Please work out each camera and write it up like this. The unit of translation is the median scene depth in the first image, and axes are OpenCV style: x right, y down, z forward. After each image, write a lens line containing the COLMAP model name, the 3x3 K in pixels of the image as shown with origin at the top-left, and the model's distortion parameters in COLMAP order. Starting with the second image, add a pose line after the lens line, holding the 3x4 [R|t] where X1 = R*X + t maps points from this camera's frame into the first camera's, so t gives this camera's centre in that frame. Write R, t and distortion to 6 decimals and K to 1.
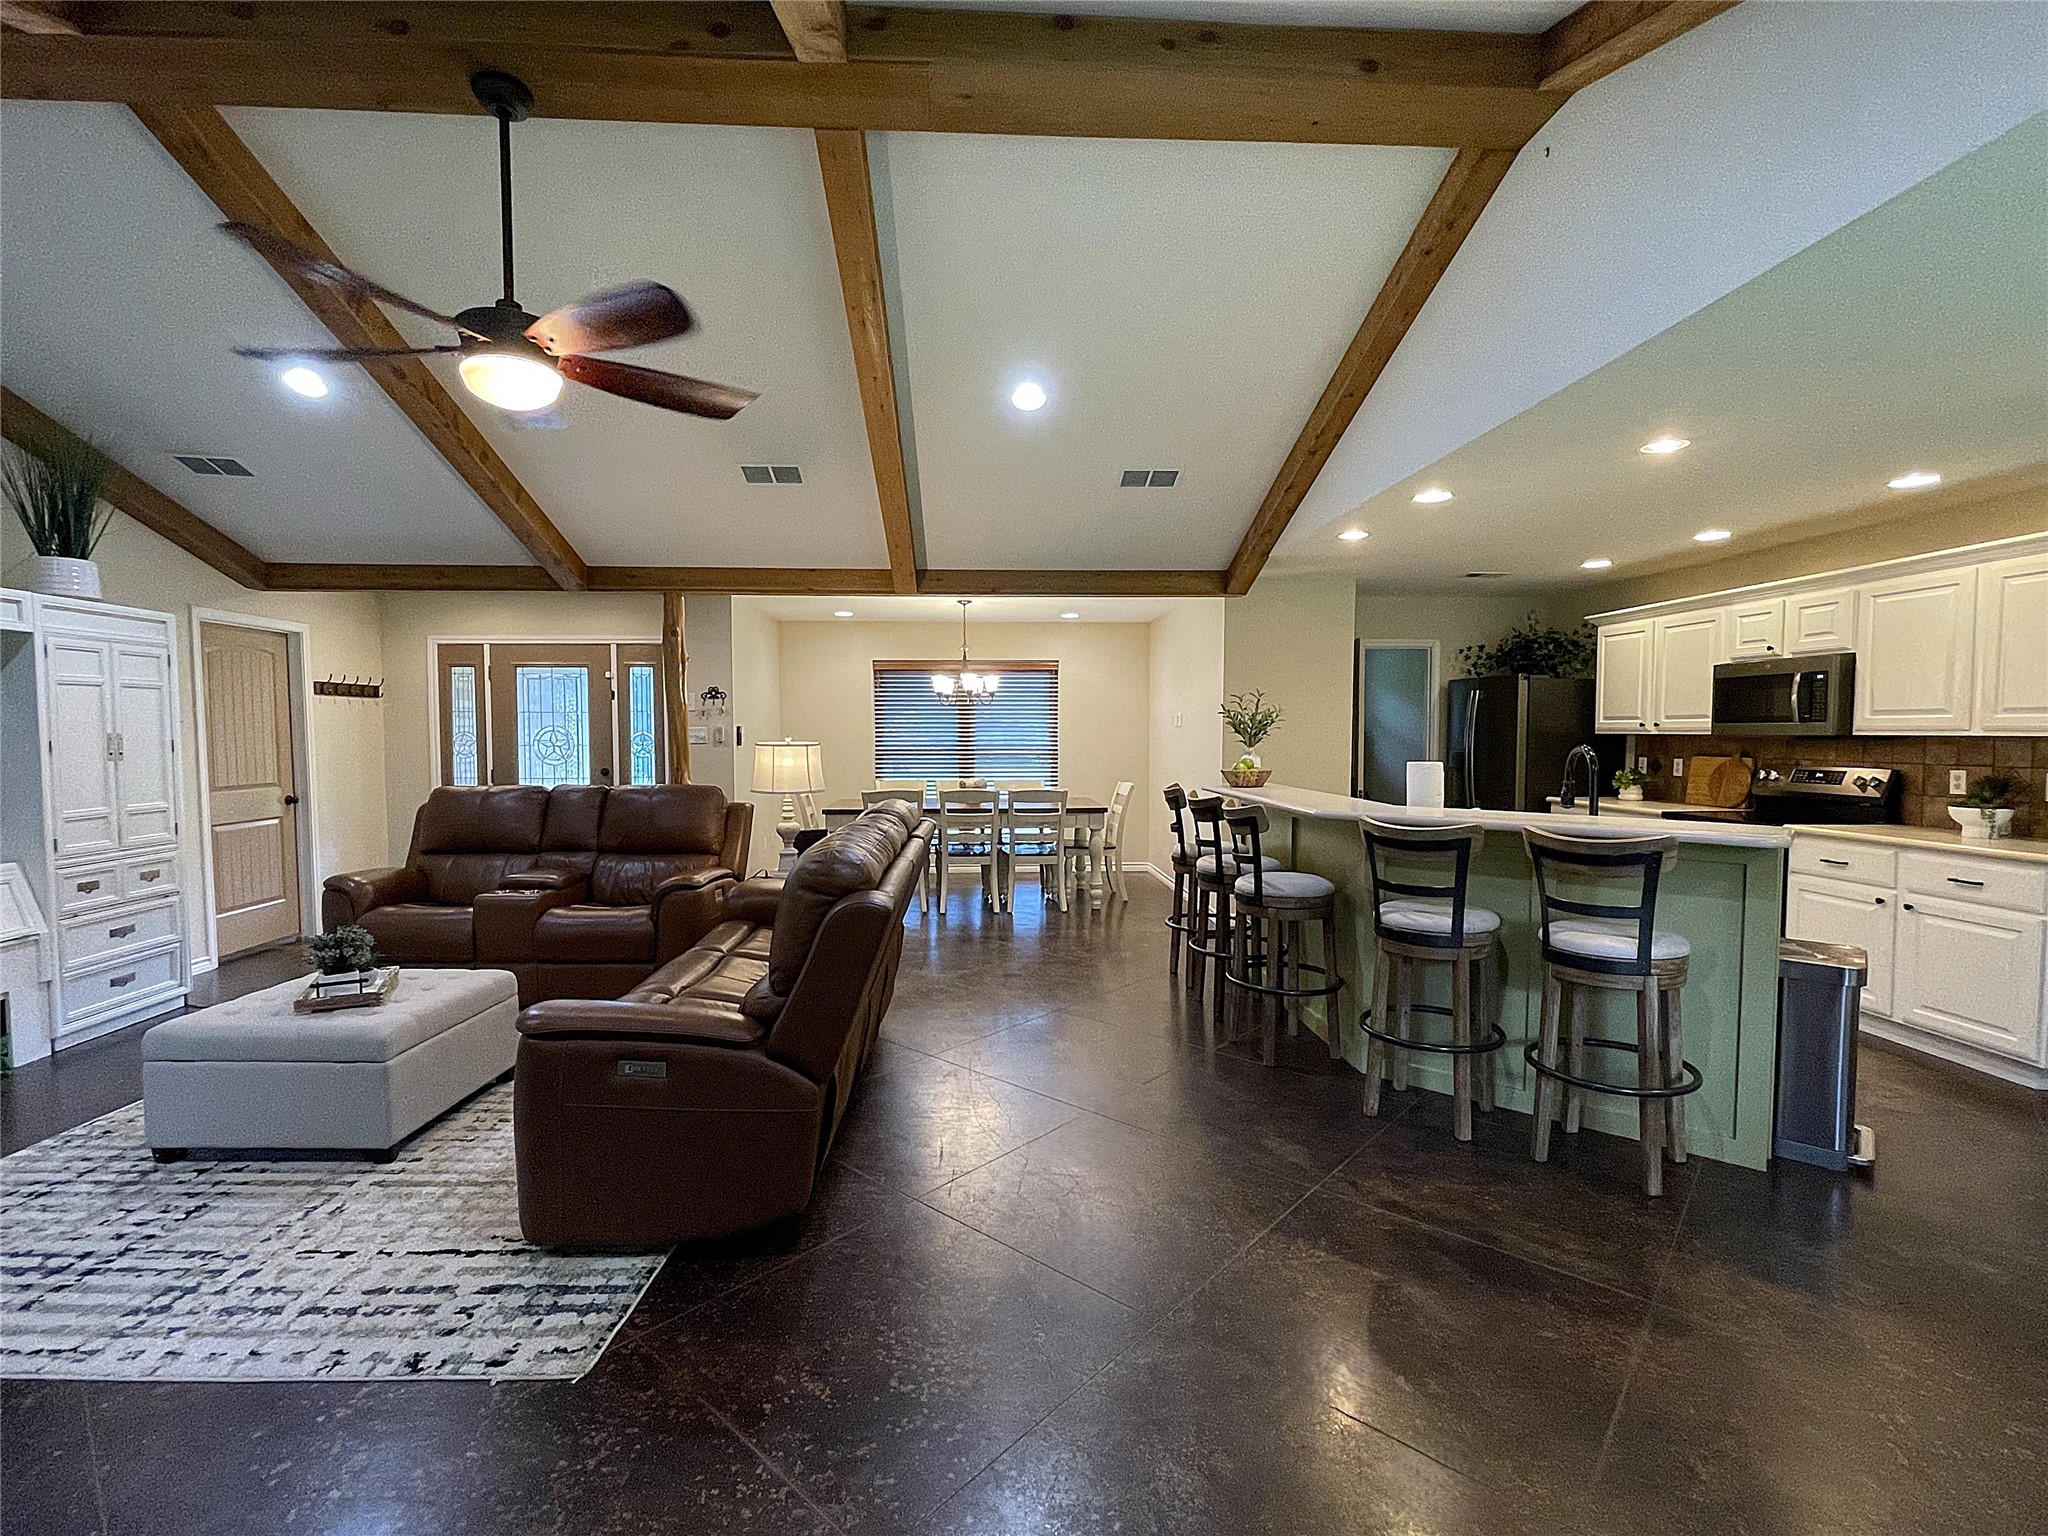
lens RADIAL K [[935.3, 0, 1009.9], [0, 935.3, 773.0], [0, 0, 1]] dist [0.000350, 0.000680]
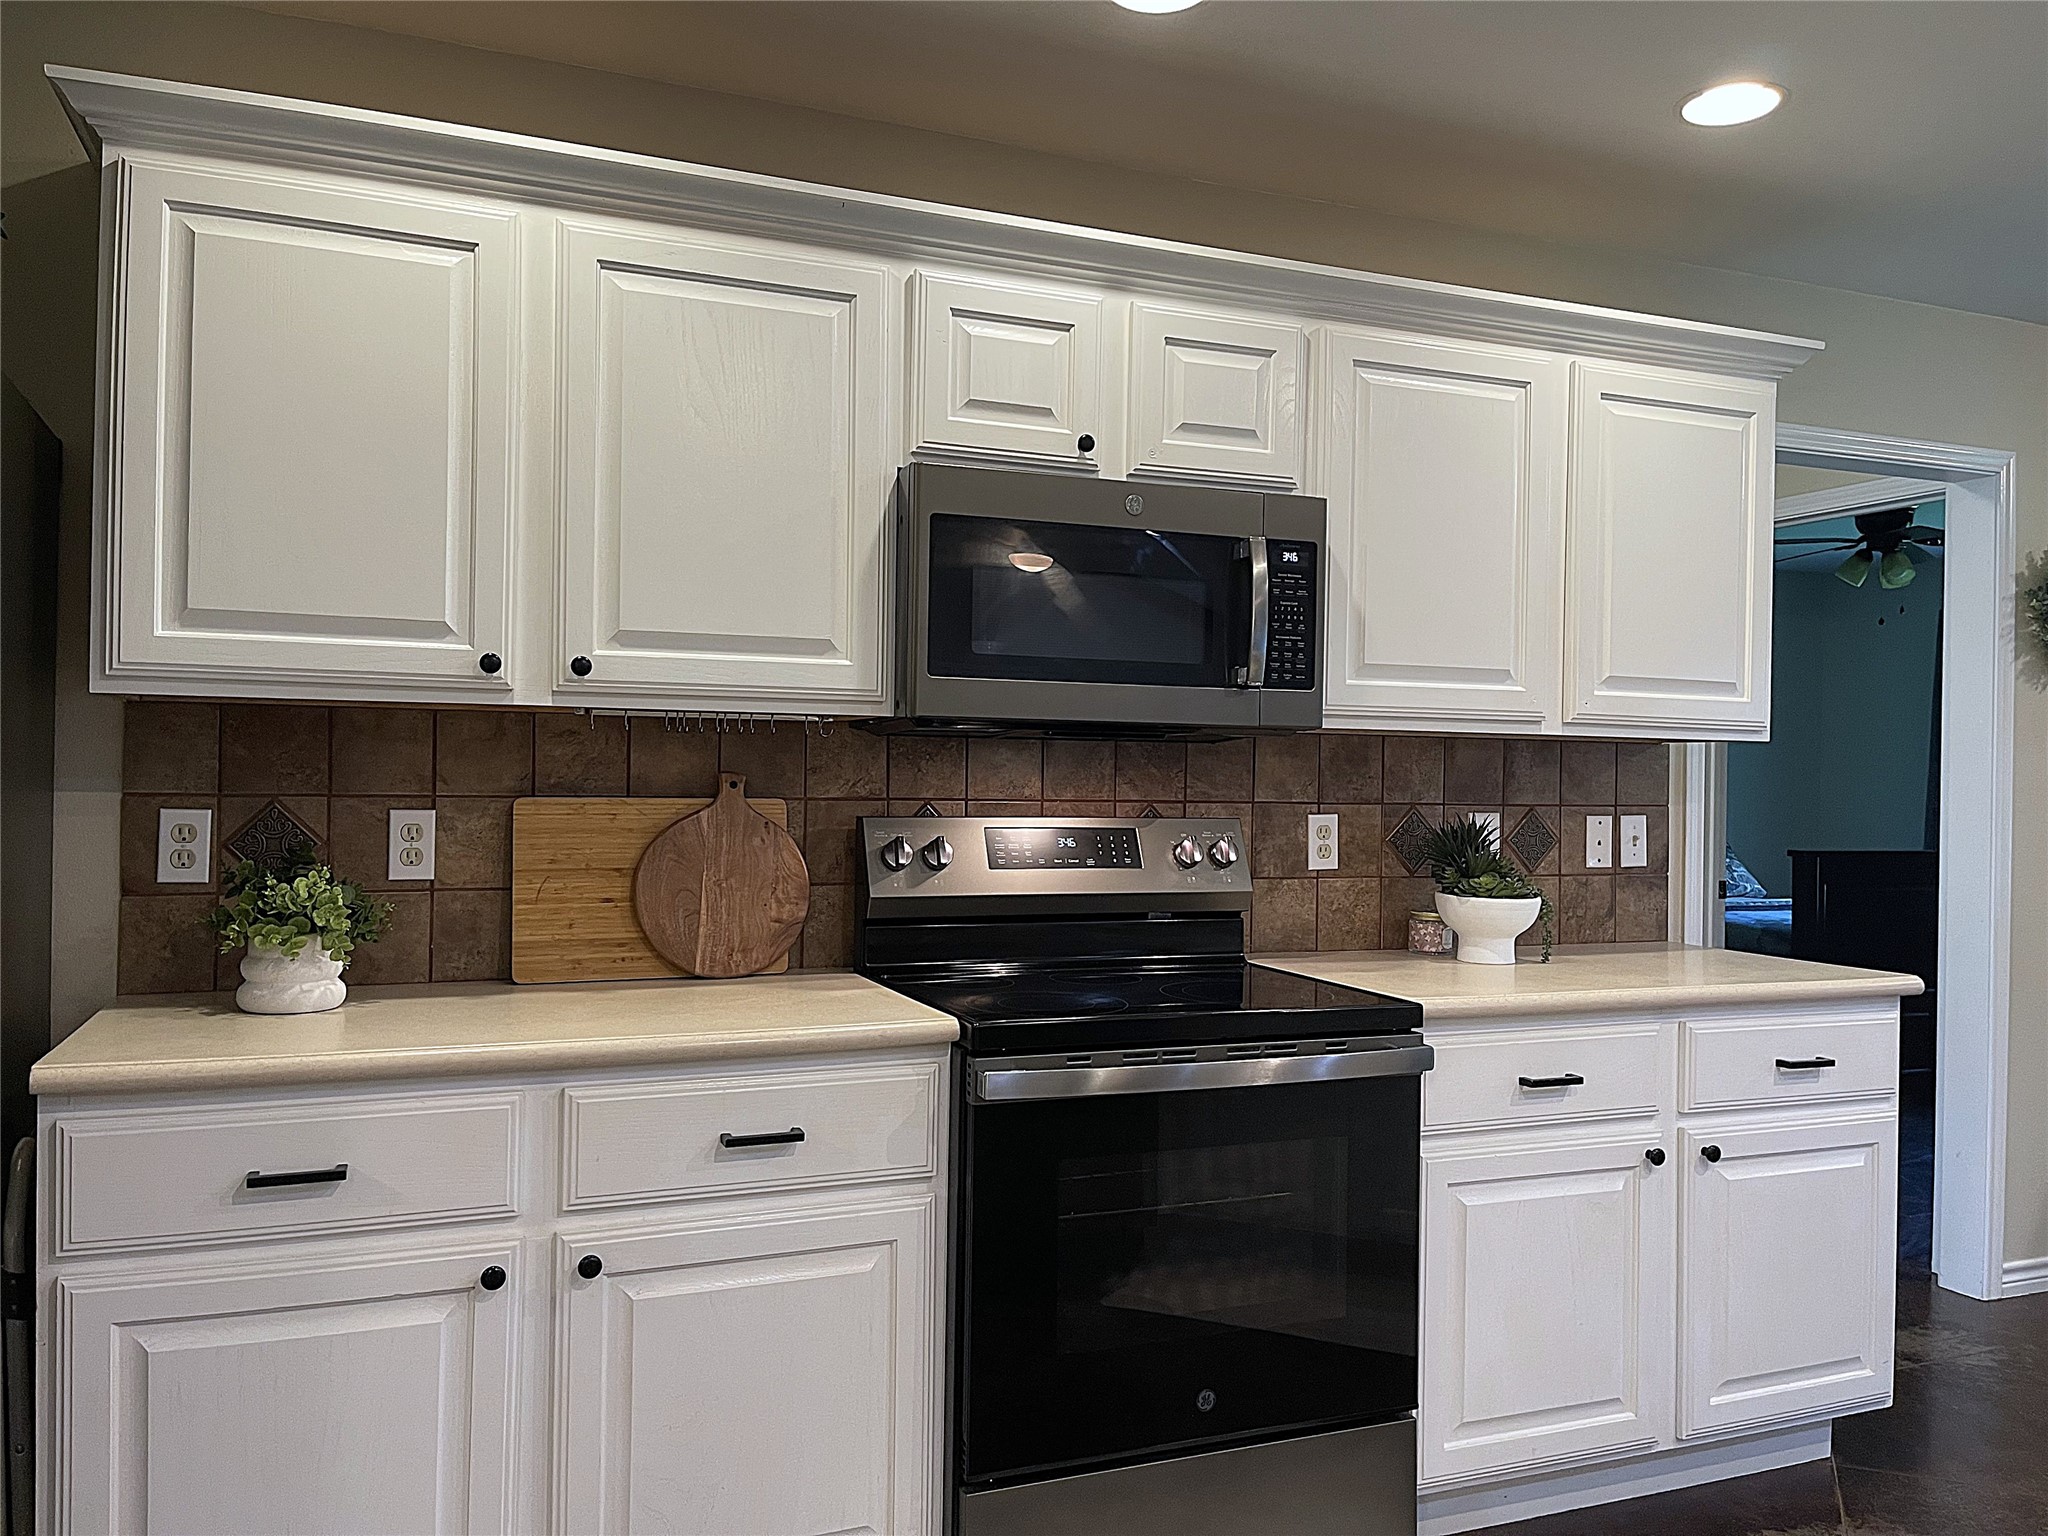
lens RADIAL K [[1551.2, 0, 1058.6], [0, 1551.2, 764.5], [0, 0, 1]] dist [0.099754, -0.130244]
pose [[-0.334987, -0.000888, 0.942222, 0.400622], [0.028543, 0.999531, 0.011090, -0.040106], [-0.941790, 0.030609, -0.334805, 1.451154]]
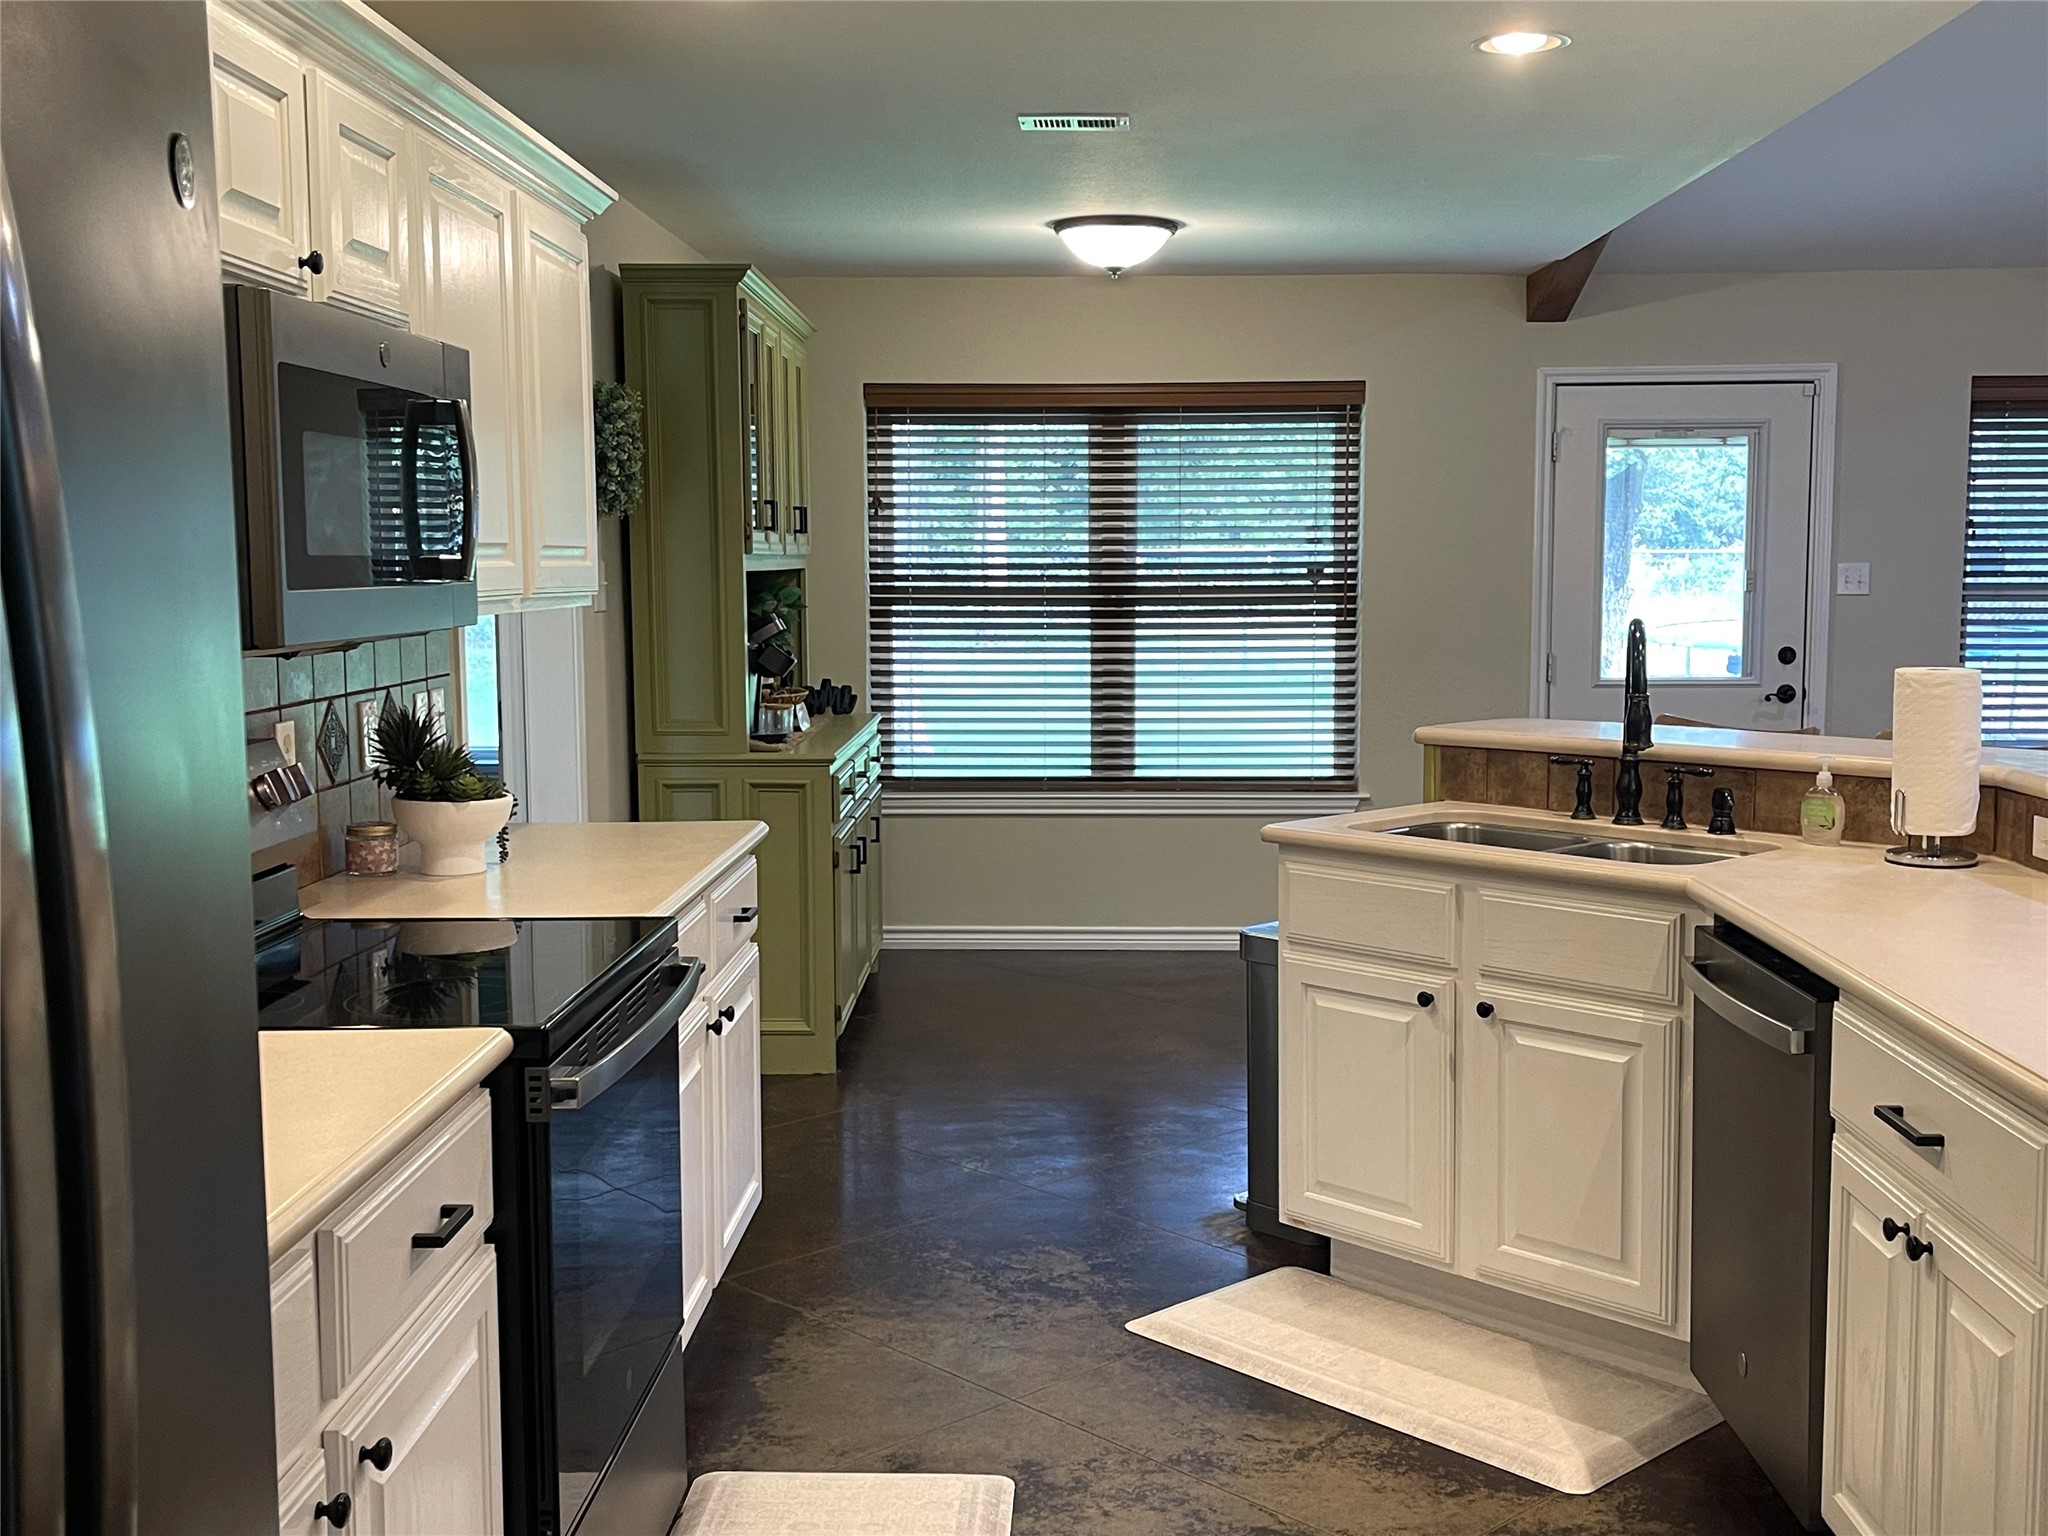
lens RADIAL K [[2095.9, 0, 1055.1], [0, 2095.9, 779.1], [0, 0, 1]] dist [0.020154, -0.004874]
pose [[-0.998049, -0.002026, 0.062406, 0.735438], [0.007525, 0.988283, 0.152445, -0.103330], [-0.061984, 0.152617, -0.986340, 1.863018]]
